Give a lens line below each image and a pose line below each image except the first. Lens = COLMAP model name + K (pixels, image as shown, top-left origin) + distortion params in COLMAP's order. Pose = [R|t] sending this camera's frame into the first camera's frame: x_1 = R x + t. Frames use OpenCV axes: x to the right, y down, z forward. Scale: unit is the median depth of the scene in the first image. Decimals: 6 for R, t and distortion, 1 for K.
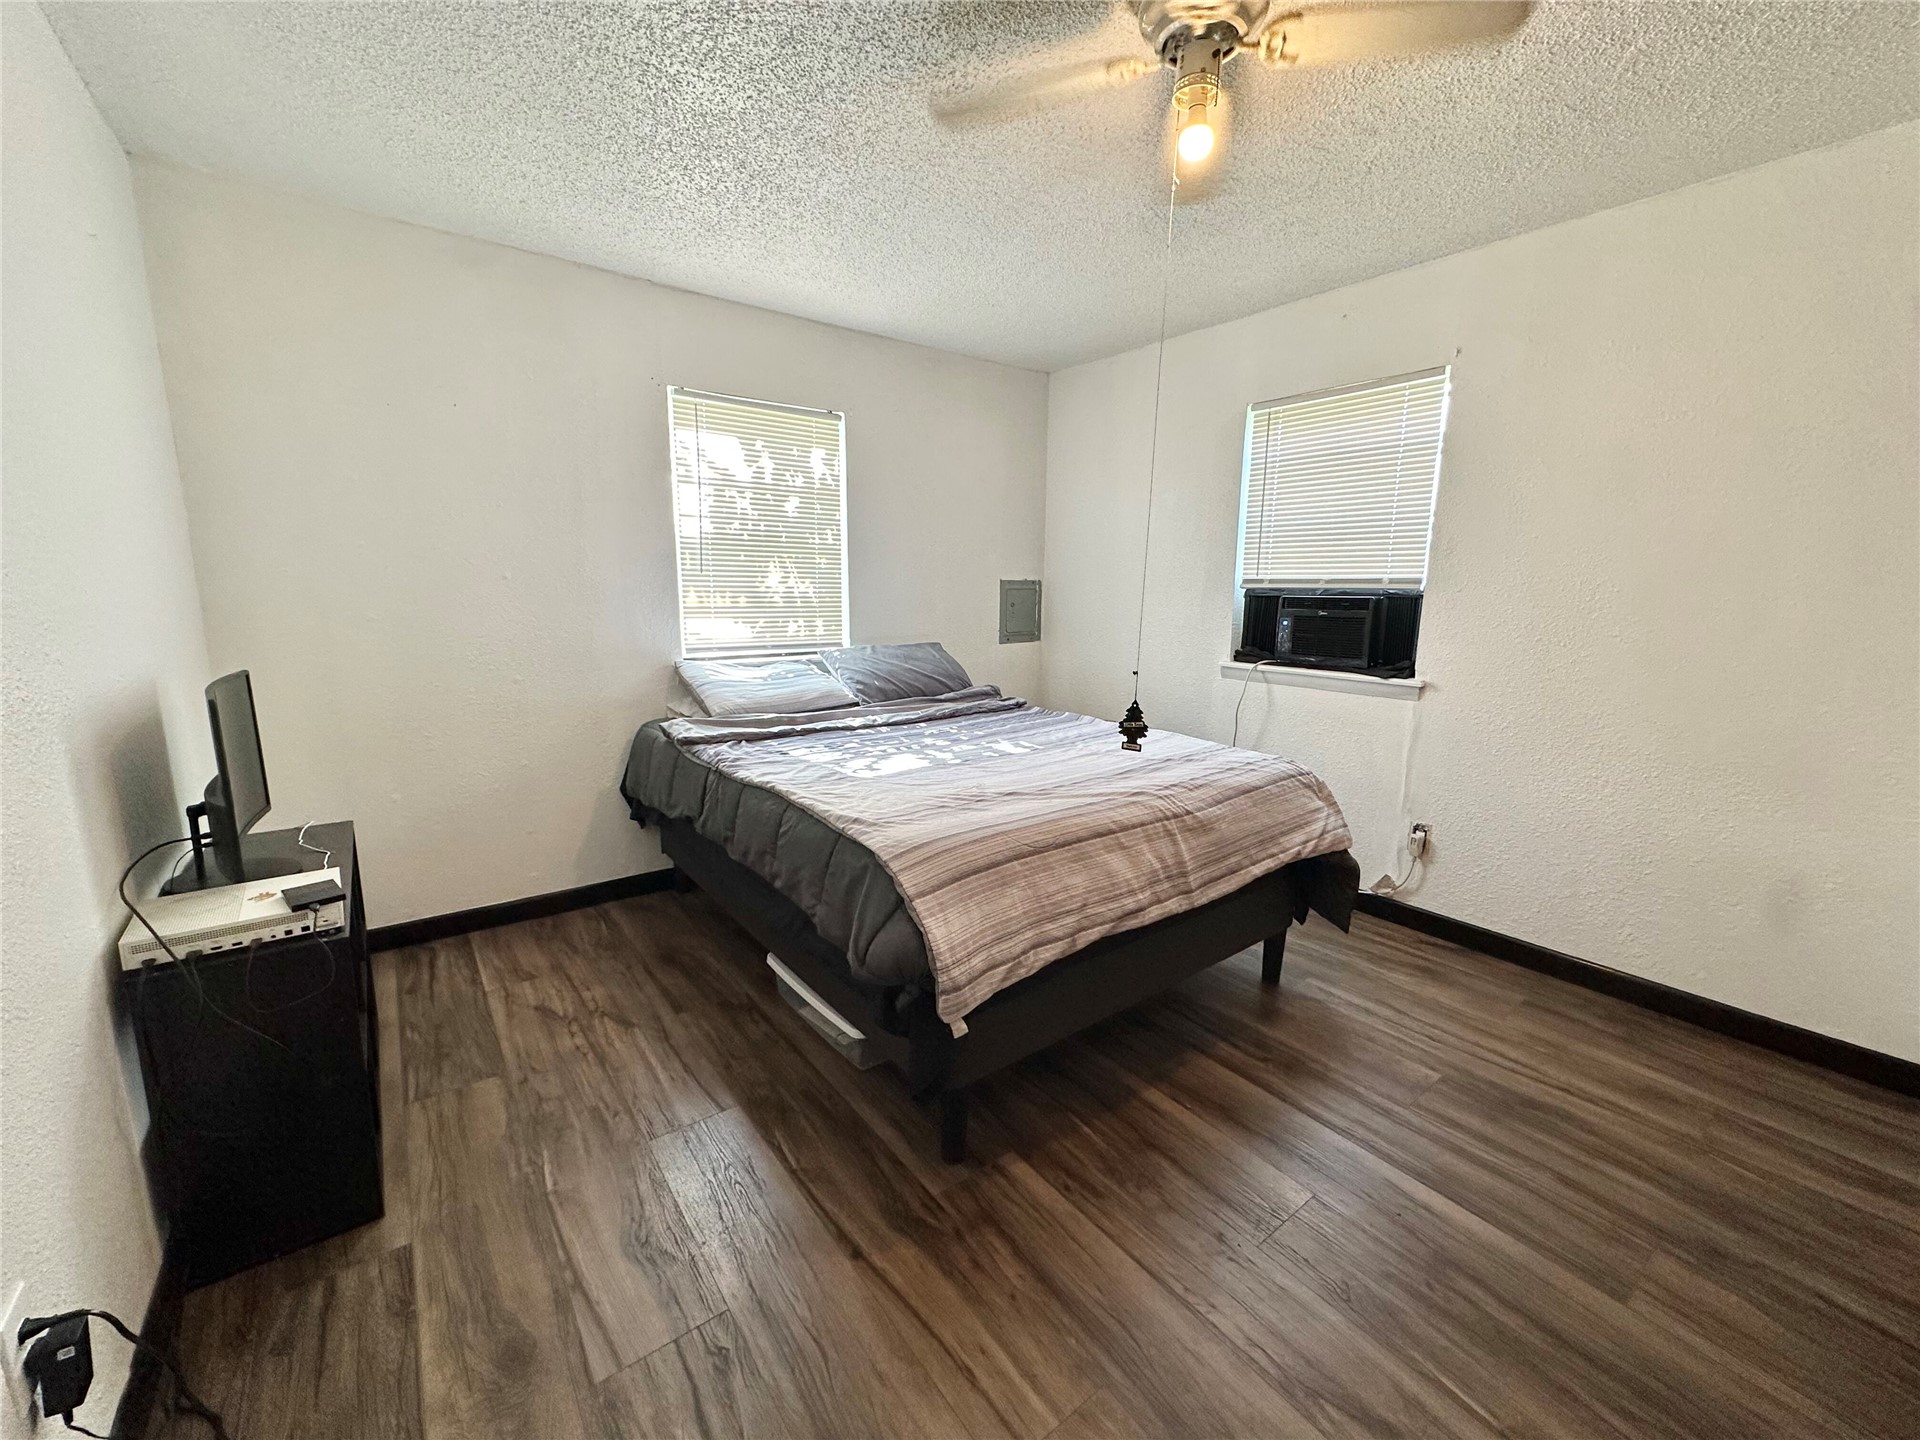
lens RADIAL K [[758.8, 0, 960.0], [0, 758.8, 720.0], [0, 0, 1]] dist [-0.004494, -0.000572]
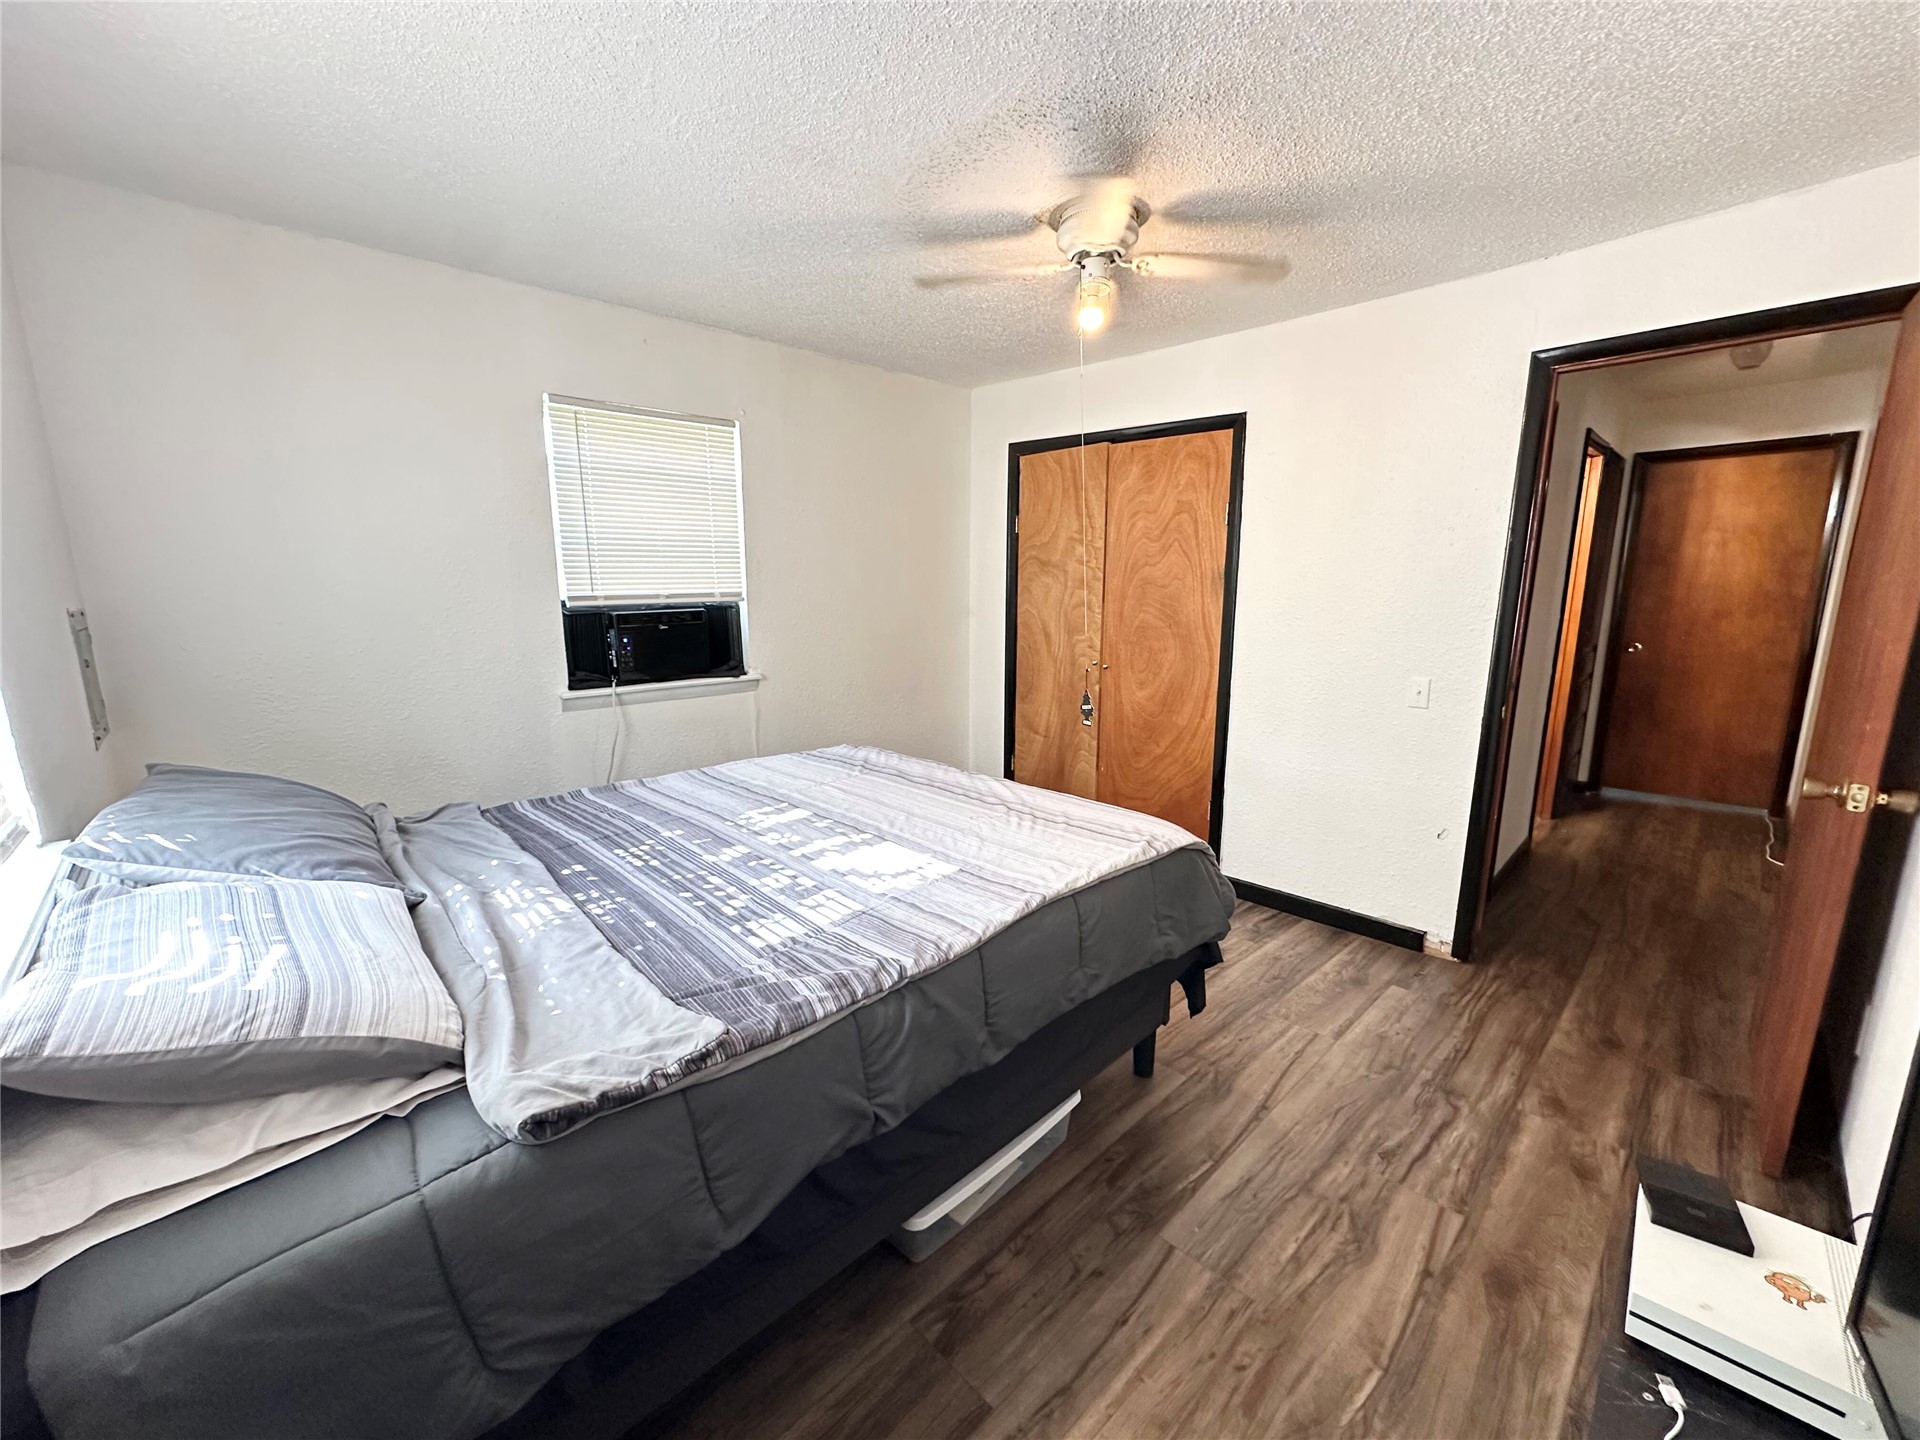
lens RADIAL K [[758.8, 0, 960.0], [0, 758.8, 720.0], [0, 0, 1]] dist [-0.004494, -0.000572]
pose [[-0.112125, -0.189096, 0.975536, -1.117956], [0.179330, 0.961757, 0.207037, -0.299948], [-0.977378, 0.198157, -0.073927, 1.318760]]
